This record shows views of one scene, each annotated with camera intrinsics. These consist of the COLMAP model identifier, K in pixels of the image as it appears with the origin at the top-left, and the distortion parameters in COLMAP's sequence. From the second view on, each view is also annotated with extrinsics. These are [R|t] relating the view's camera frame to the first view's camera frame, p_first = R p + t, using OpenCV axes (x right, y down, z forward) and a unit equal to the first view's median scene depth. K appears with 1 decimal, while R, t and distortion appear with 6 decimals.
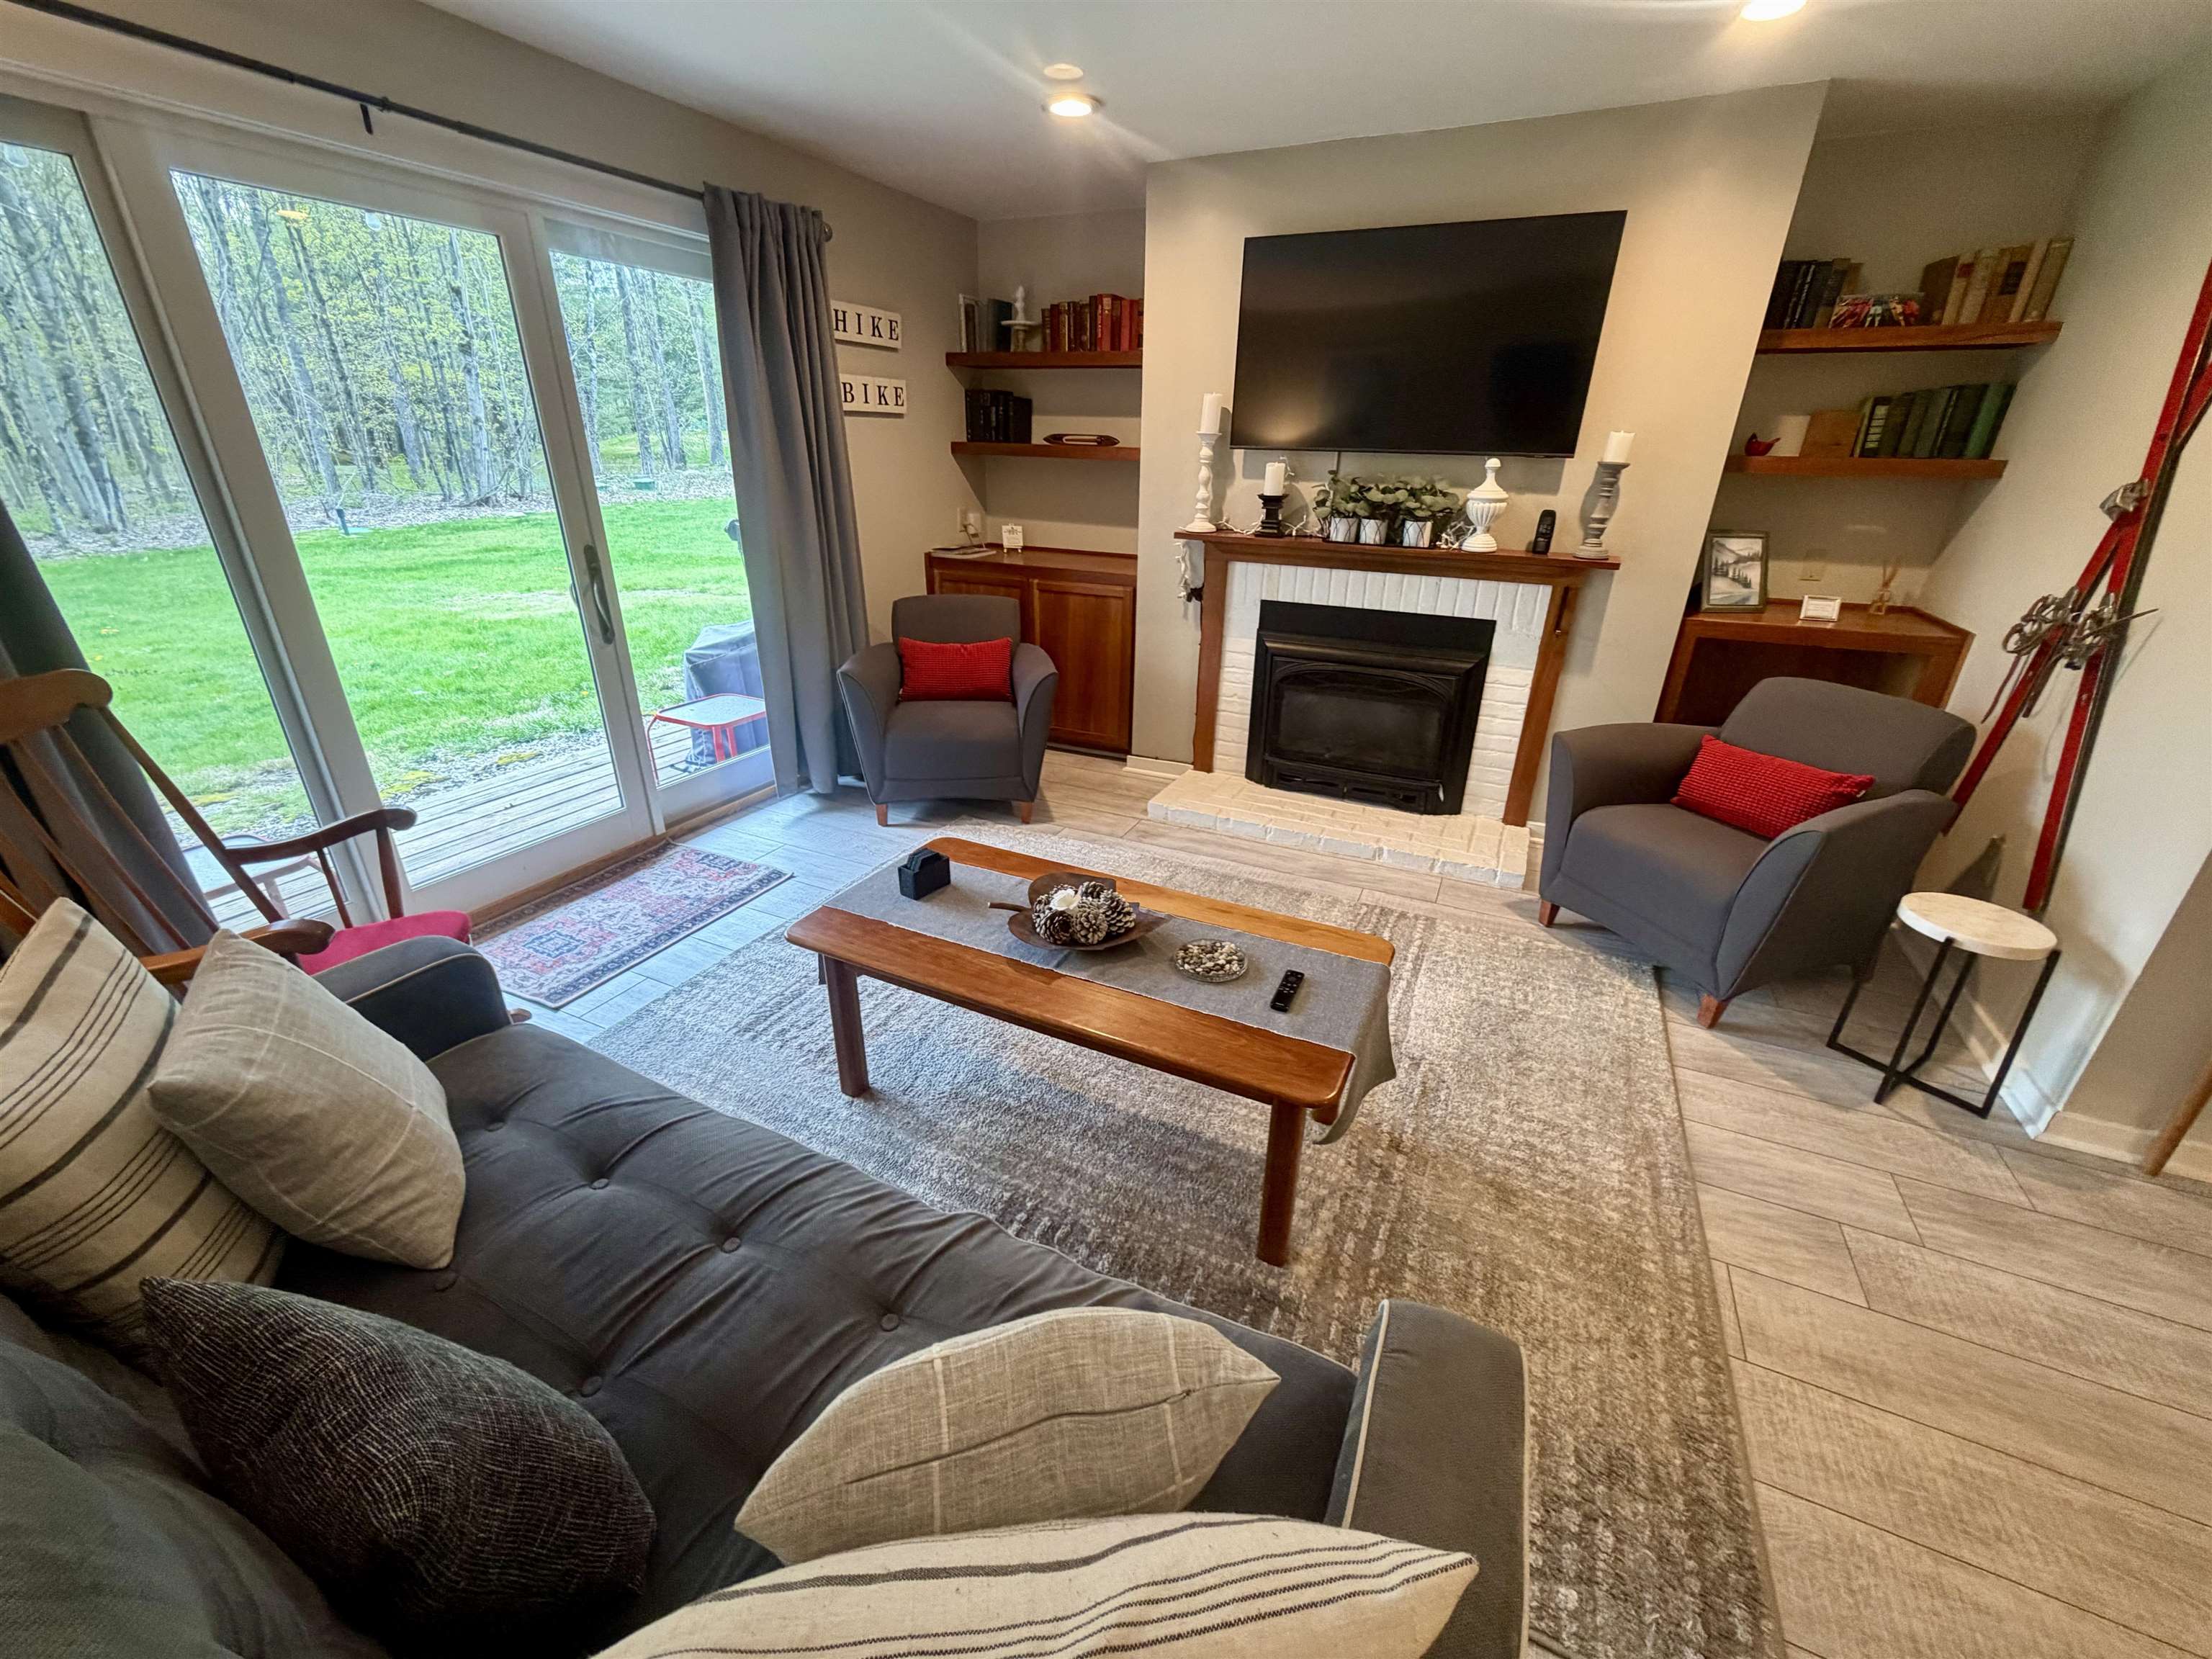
lens RADIAL K [[880.7, 0, 1108.9], [0, 880.7, 828.9], [0, 0, 1]] dist [-0.000488, 0.000271]
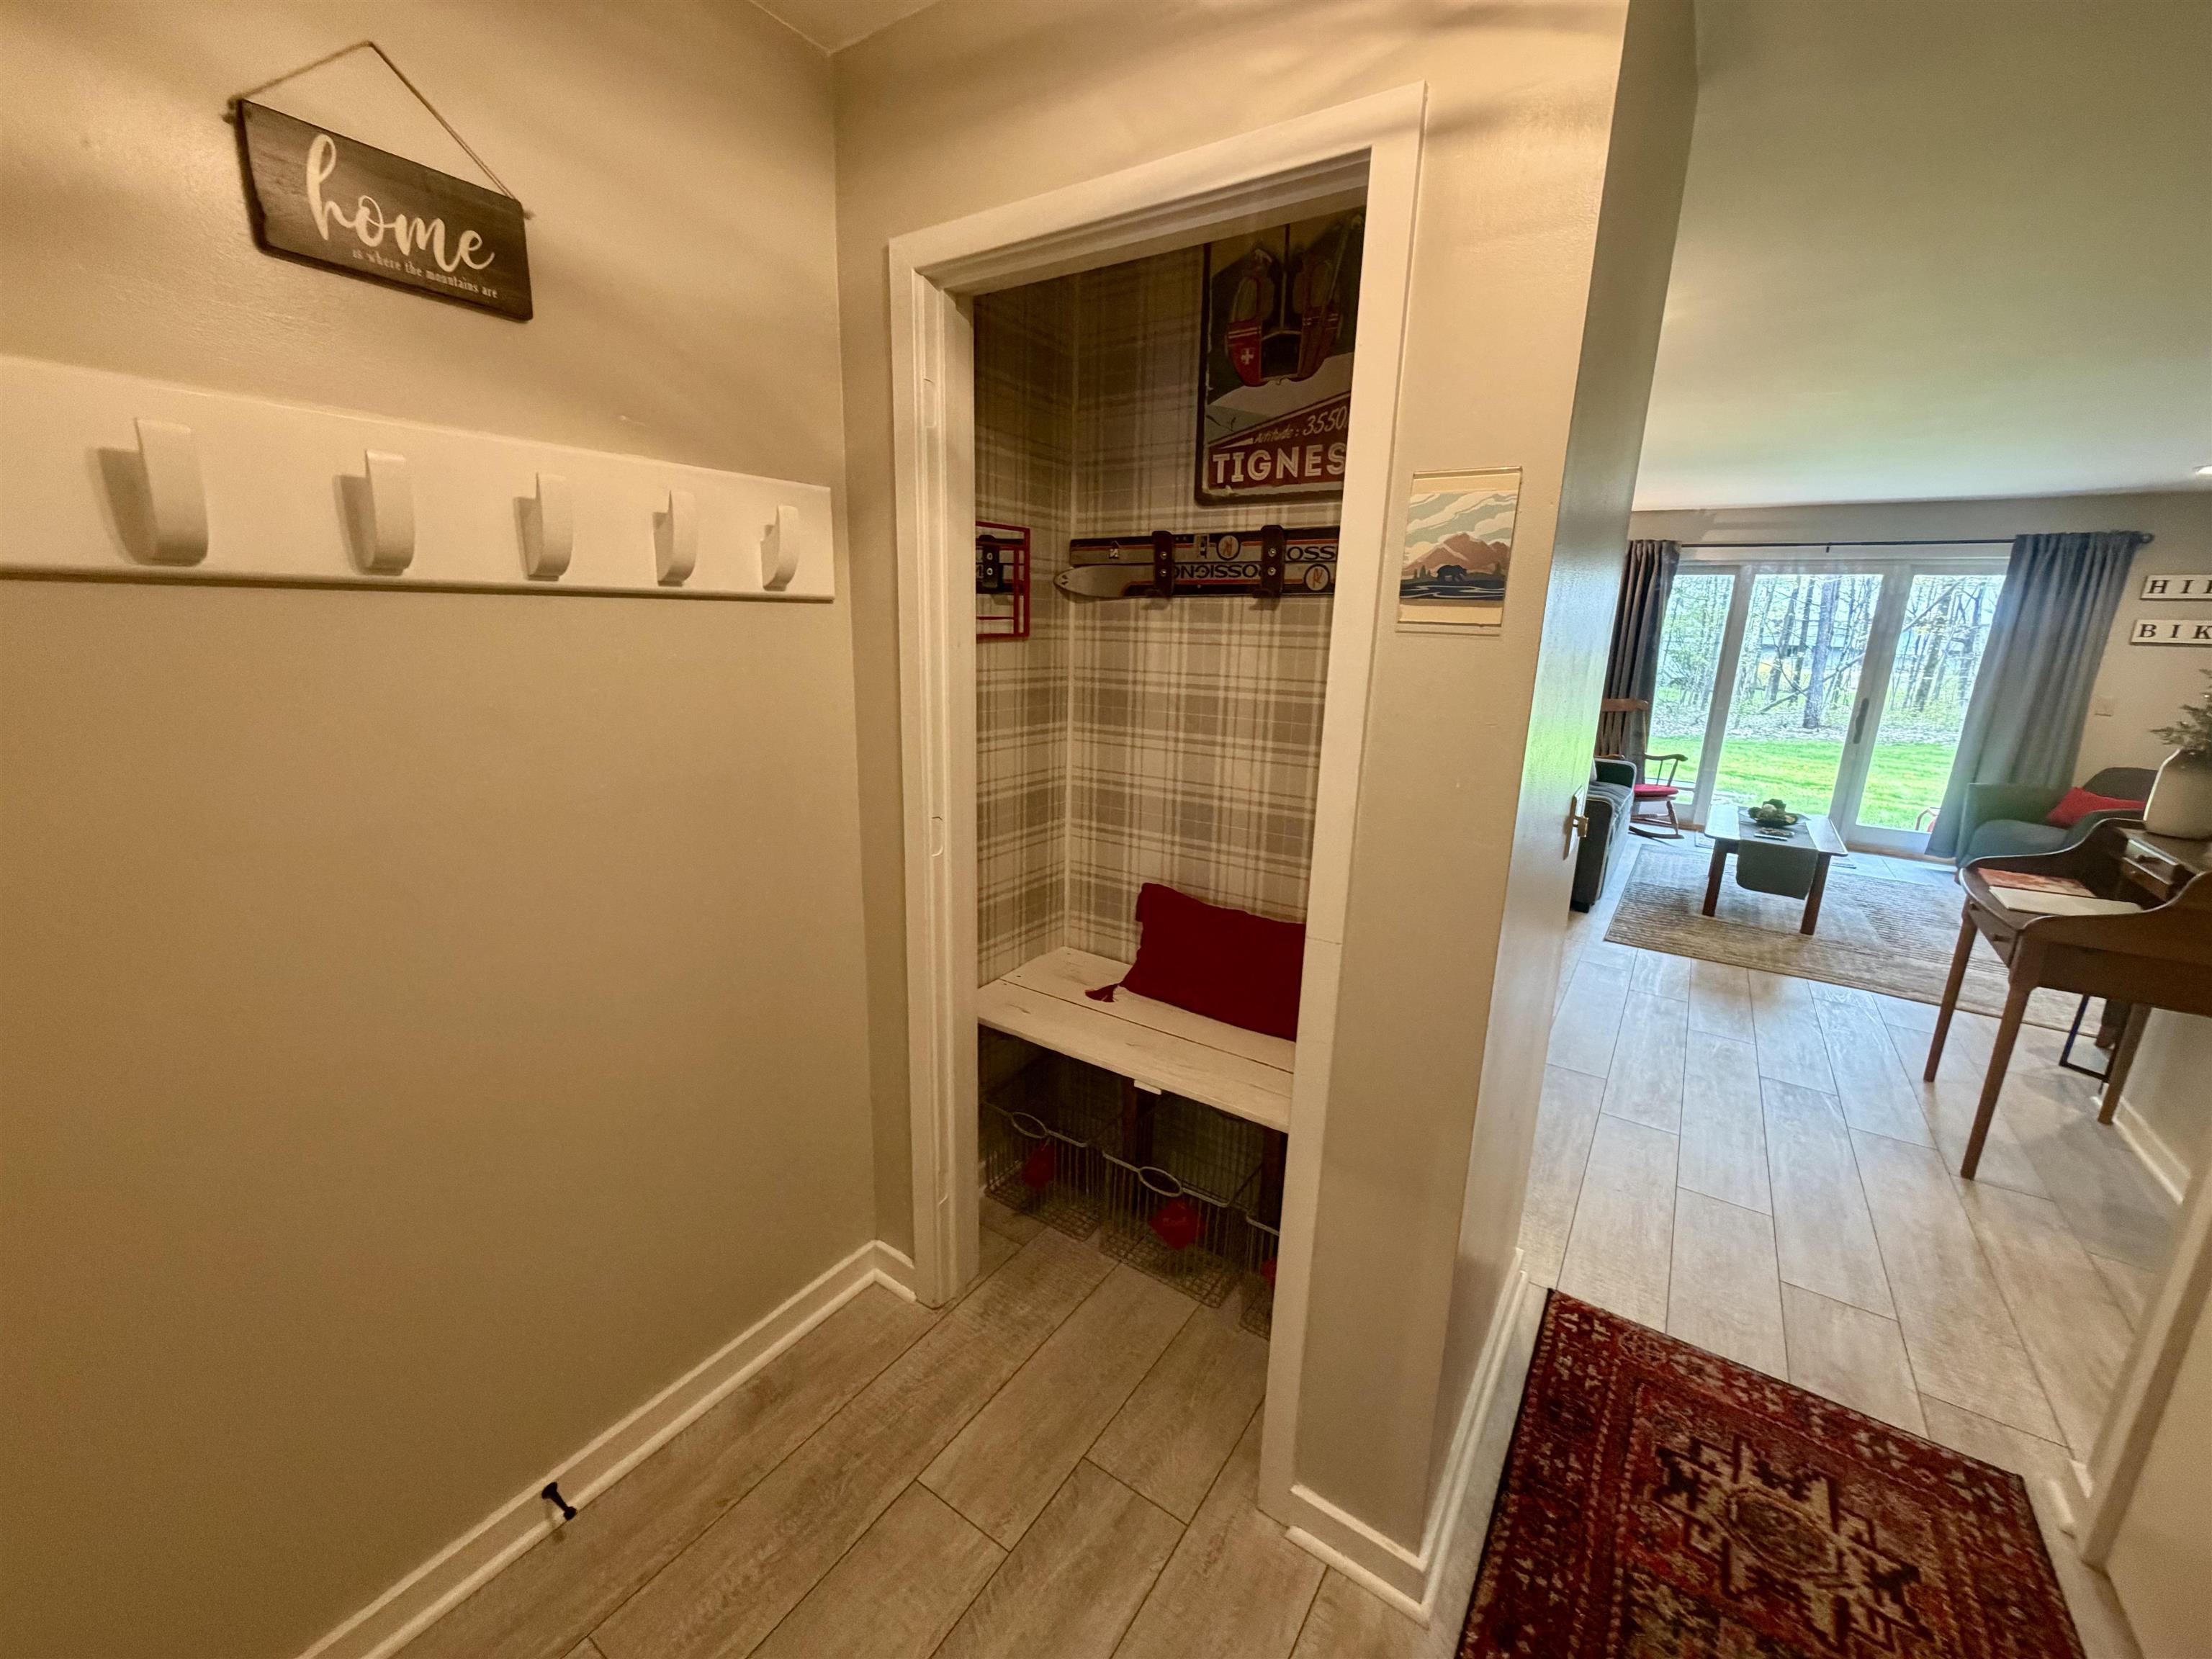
lens RADIAL K [[880.7, 0, 1108.9], [0, 880.7, 828.9], [0, 0, 1]] dist [-0.000488, 0.000271]
pose [[-0.148415, 0.208946, -0.966599, 1.619171], [-0.428315, 0.867410, 0.253270, 0.179594], [0.891358, 0.451598, -0.039242, -0.376114]]
